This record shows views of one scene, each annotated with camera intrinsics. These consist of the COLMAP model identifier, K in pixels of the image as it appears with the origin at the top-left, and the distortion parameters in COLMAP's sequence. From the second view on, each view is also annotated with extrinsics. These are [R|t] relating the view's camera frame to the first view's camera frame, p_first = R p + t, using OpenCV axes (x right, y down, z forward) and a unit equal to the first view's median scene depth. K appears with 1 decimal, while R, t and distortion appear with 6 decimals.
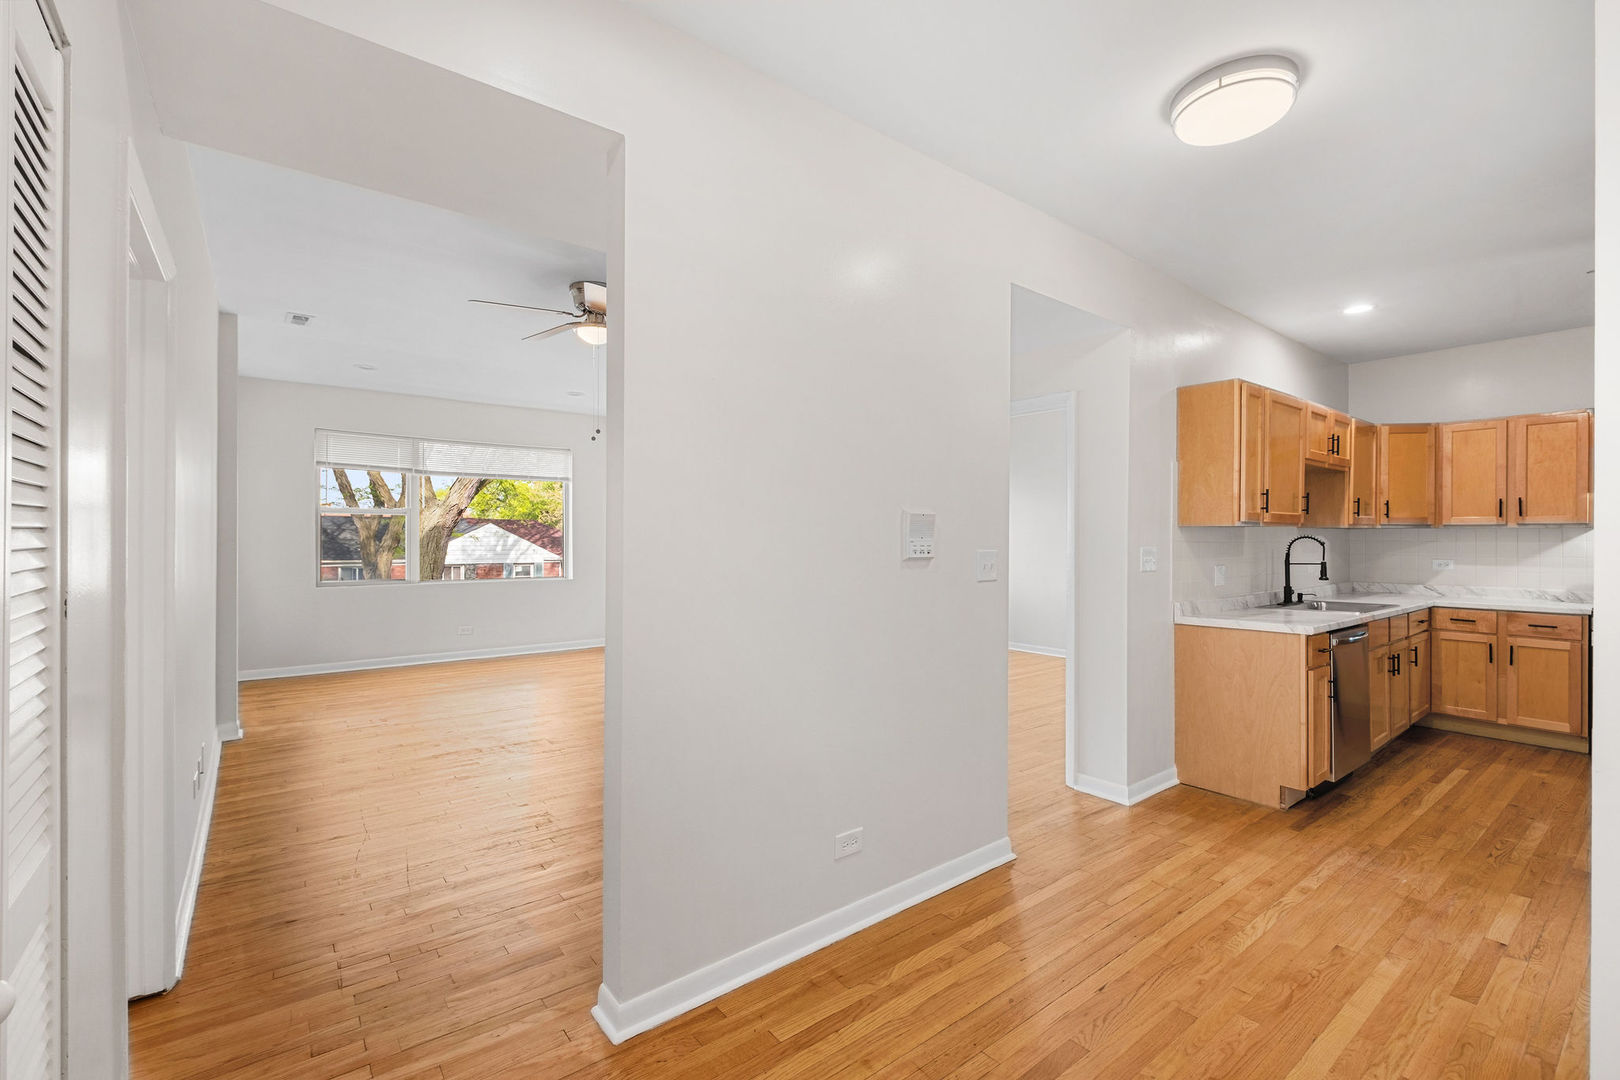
lens RADIAL K [[707.4, 0, 802.9], [0, 707.4, 539.4], [0, 0, 1]] dist [0.002167, -0.002995]
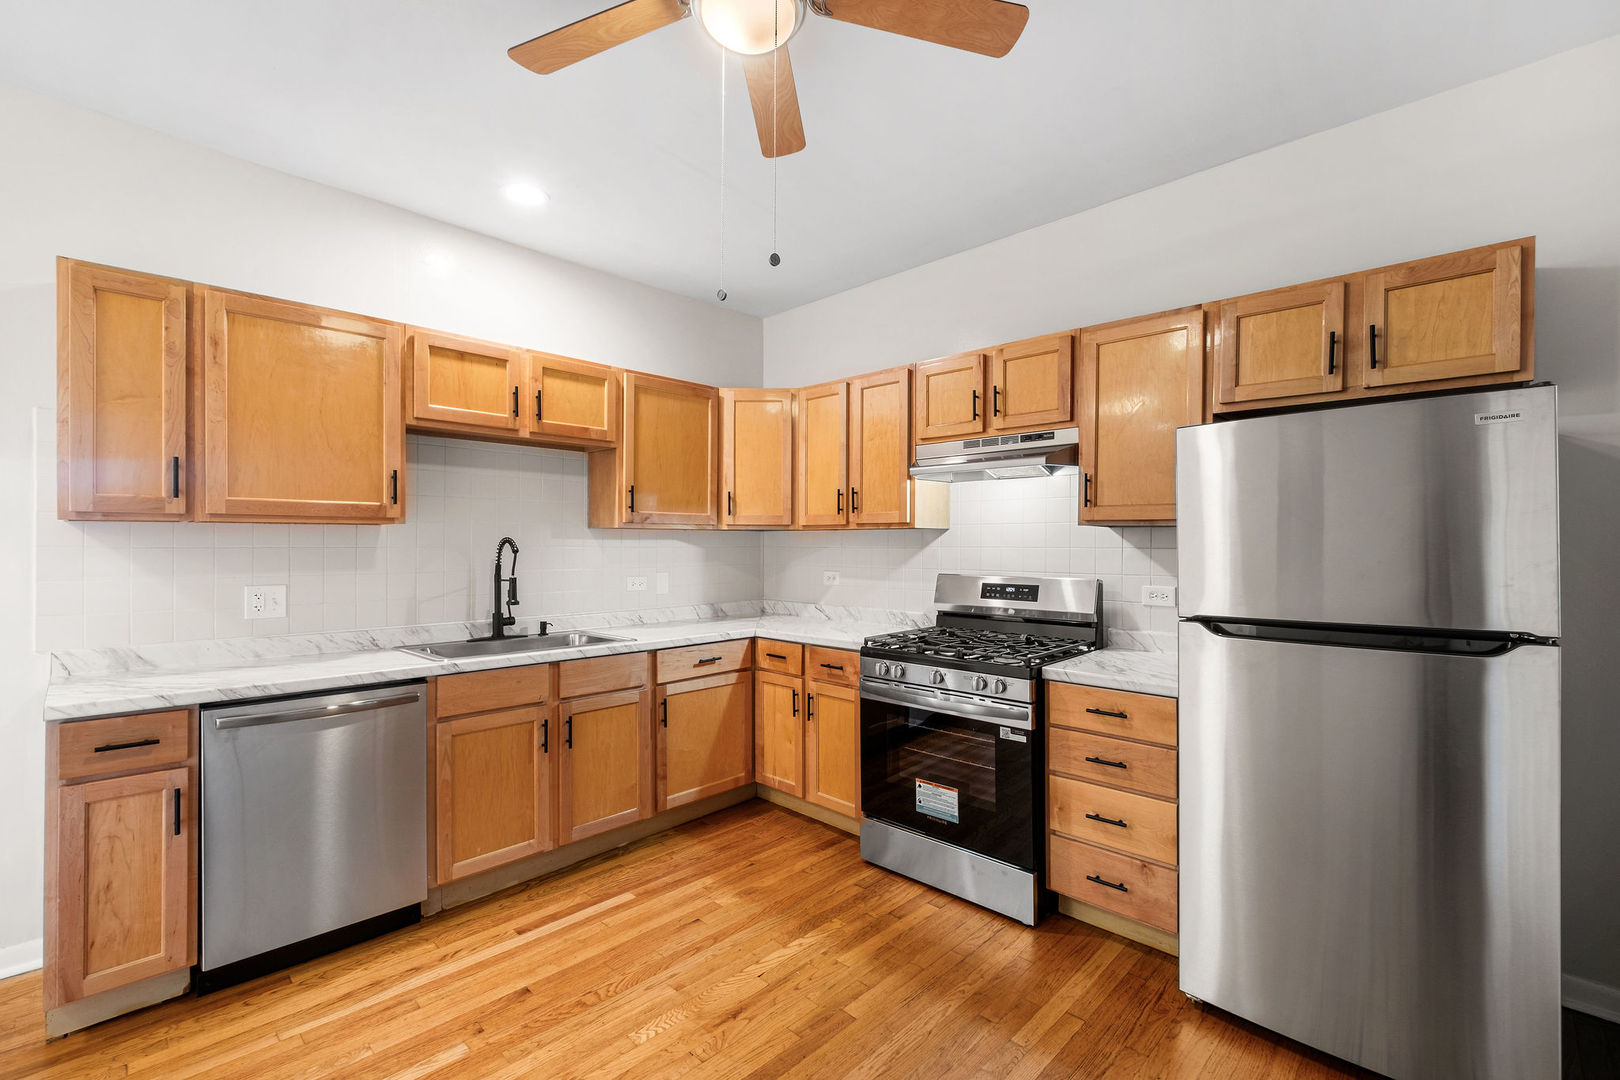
lens RADIAL K [[707.4, 0, 805.7], [0, 707.4, 542.8], [0, 0, 1]] dist [0.002167, -0.002995]
pose [[0.990257, 0.001783, 0.139241, 0.881883], [-0.001279, 0.999992, -0.003712, 0.000900], [-0.139246, 0.003498, 0.990252, 0.286622]]
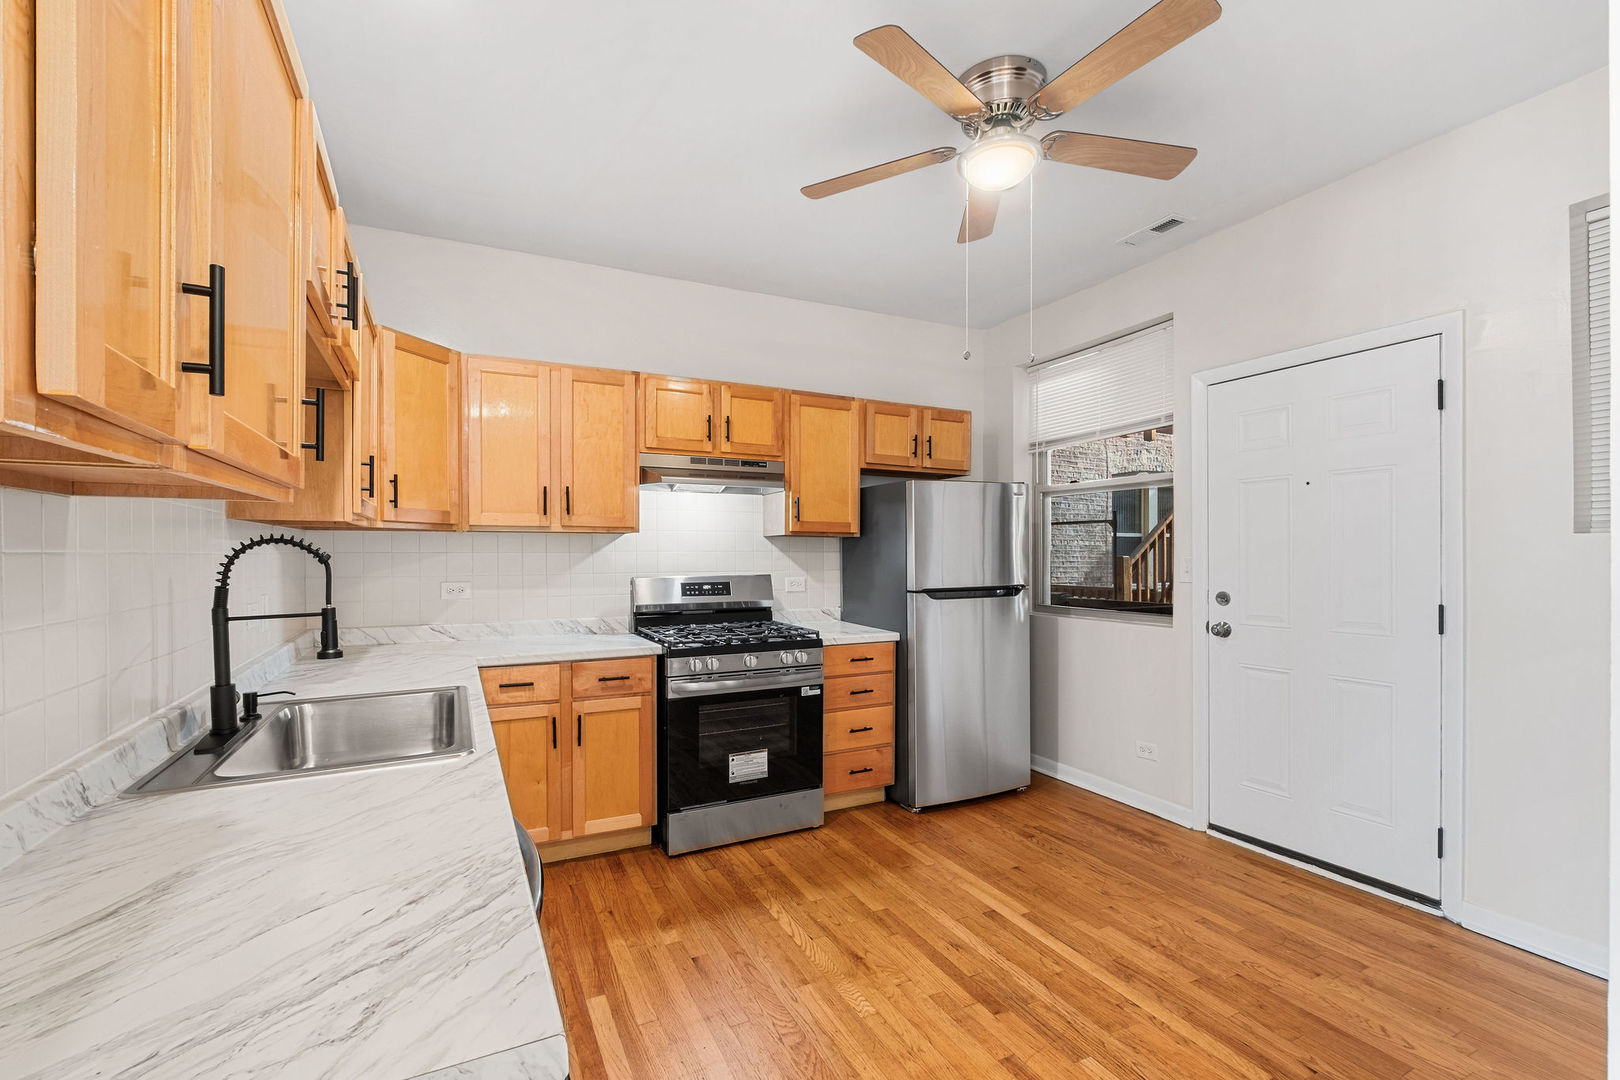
lens RADIAL K [[707.4, 0, 806.4], [0, 707.4, 562.3], [0, 0, 1]] dist [0.002167, -0.002995]
pose [[0.193302, -0.015798, 0.981012, 0.409149], [0.002647, 0.999875, 0.015580, 0.002629], [-0.981136, -0.000415, 0.193320, 0.662735]]
